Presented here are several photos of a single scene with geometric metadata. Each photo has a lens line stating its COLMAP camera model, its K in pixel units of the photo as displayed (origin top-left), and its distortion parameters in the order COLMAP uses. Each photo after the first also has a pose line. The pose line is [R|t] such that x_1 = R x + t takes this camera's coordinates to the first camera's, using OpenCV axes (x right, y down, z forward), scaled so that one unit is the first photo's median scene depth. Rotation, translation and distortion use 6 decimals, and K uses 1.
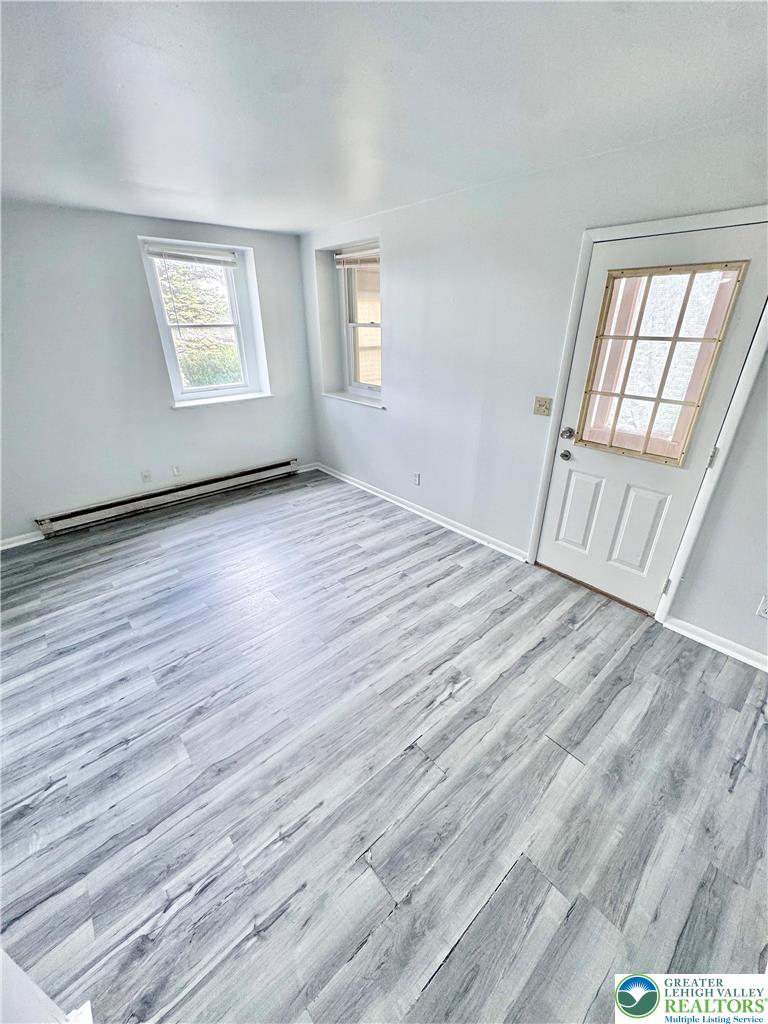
lens RADIAL K [[406.8, 0, 384.7], [0, 406.8, 513.0], [0, 0, 1]] dist [-0.003995, 0.000184]
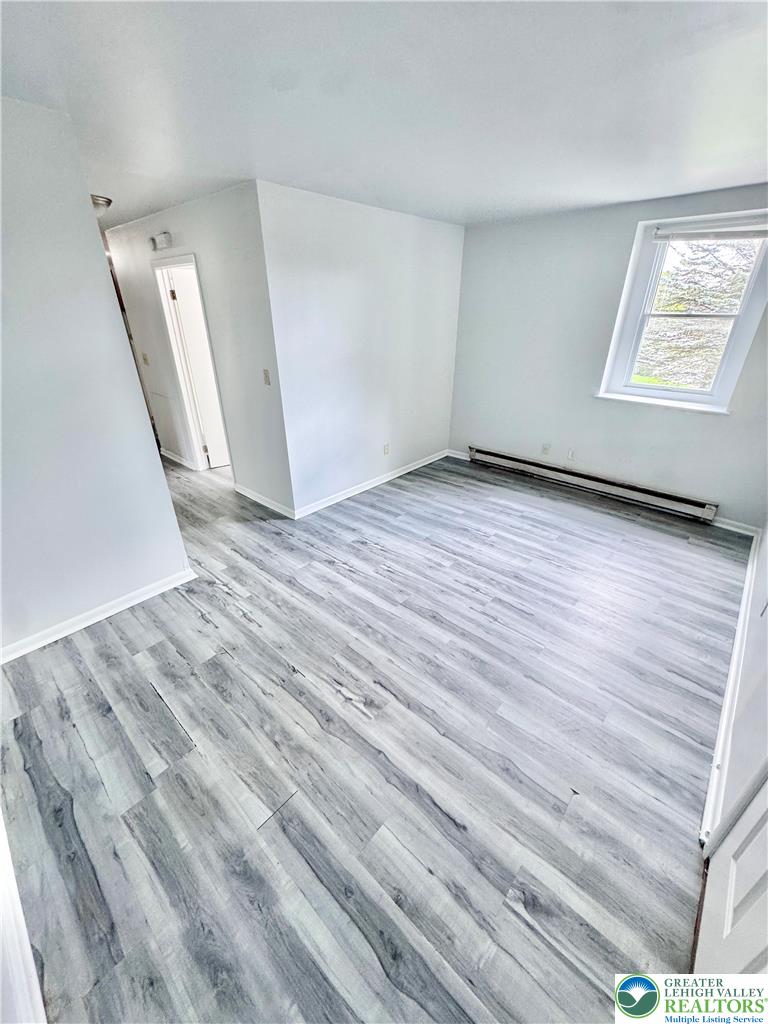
lens RADIAL K [[406.8, 0, 384.5], [0, 406.8, 512.2], [0, 0, 1]] dist [-0.003995, 0.000184]
pose [[0.126635, 0.452018, -0.882974, 0.736927], [-0.431398, 0.826649, 0.361313, -0.274336], [0.893230, 0.335158, 0.299682, 0.566042]]
